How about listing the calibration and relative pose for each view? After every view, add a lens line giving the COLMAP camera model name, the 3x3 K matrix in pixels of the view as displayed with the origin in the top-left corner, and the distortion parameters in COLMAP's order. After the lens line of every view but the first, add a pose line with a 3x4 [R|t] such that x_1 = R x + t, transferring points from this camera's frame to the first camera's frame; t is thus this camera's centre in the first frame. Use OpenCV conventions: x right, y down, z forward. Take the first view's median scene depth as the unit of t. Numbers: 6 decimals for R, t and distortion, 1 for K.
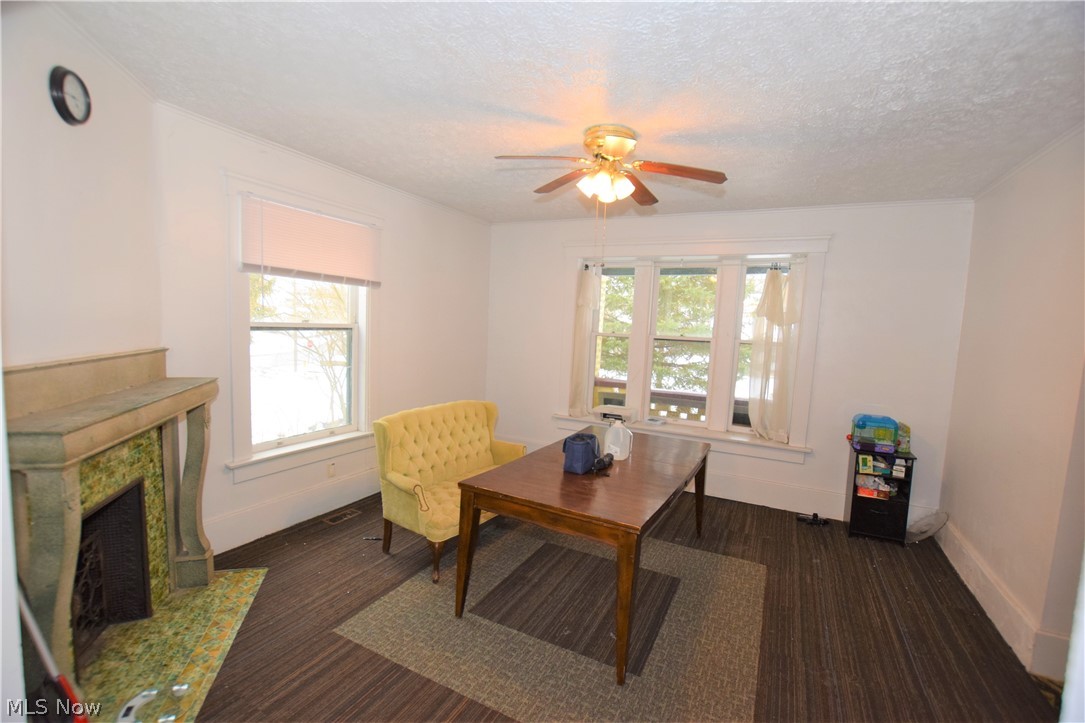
lens RADIAL K [[475.0, 0, 542.5], [0, 475.0, 361.5], [0, 0, 1]] dist [-0.028426, 0.000952]
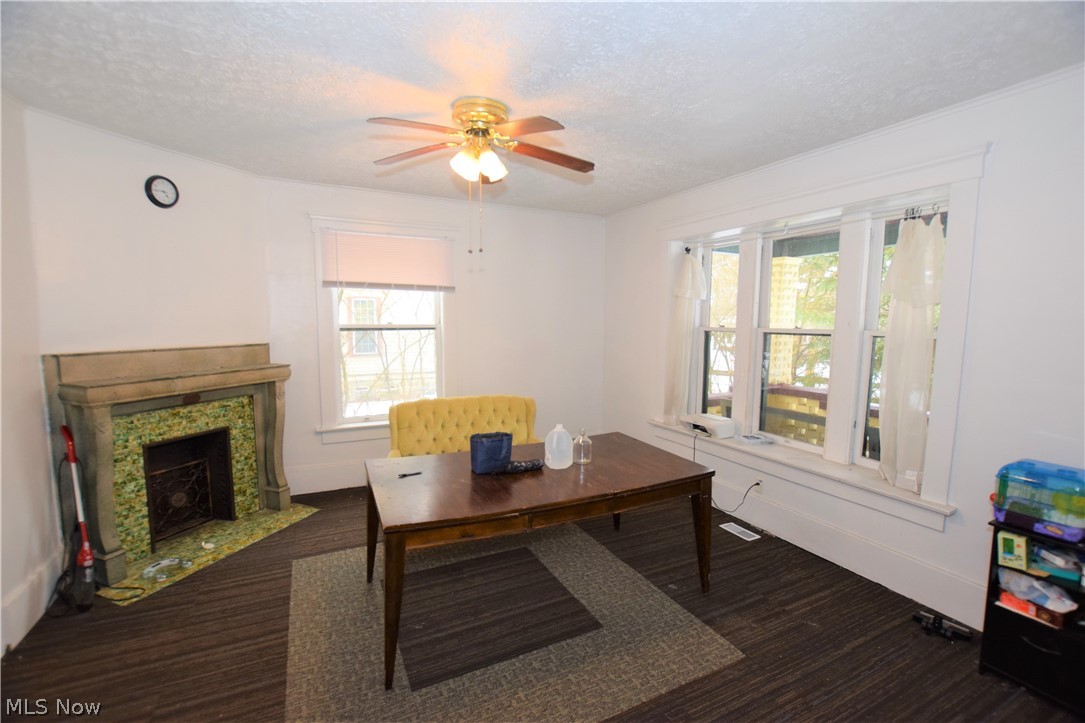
lens RADIAL K [[475.0, 0, 542.5], [0, 475.0, 361.5], [0, 0, 1]] dist [-0.028426, 0.000952]
pose [[0.803449, 0.016018, -0.595158, 0.640321], [-0.019515, 0.999809, 0.000563, 0.008727], [0.595053, 0.011162, 0.803609, 0.269284]]
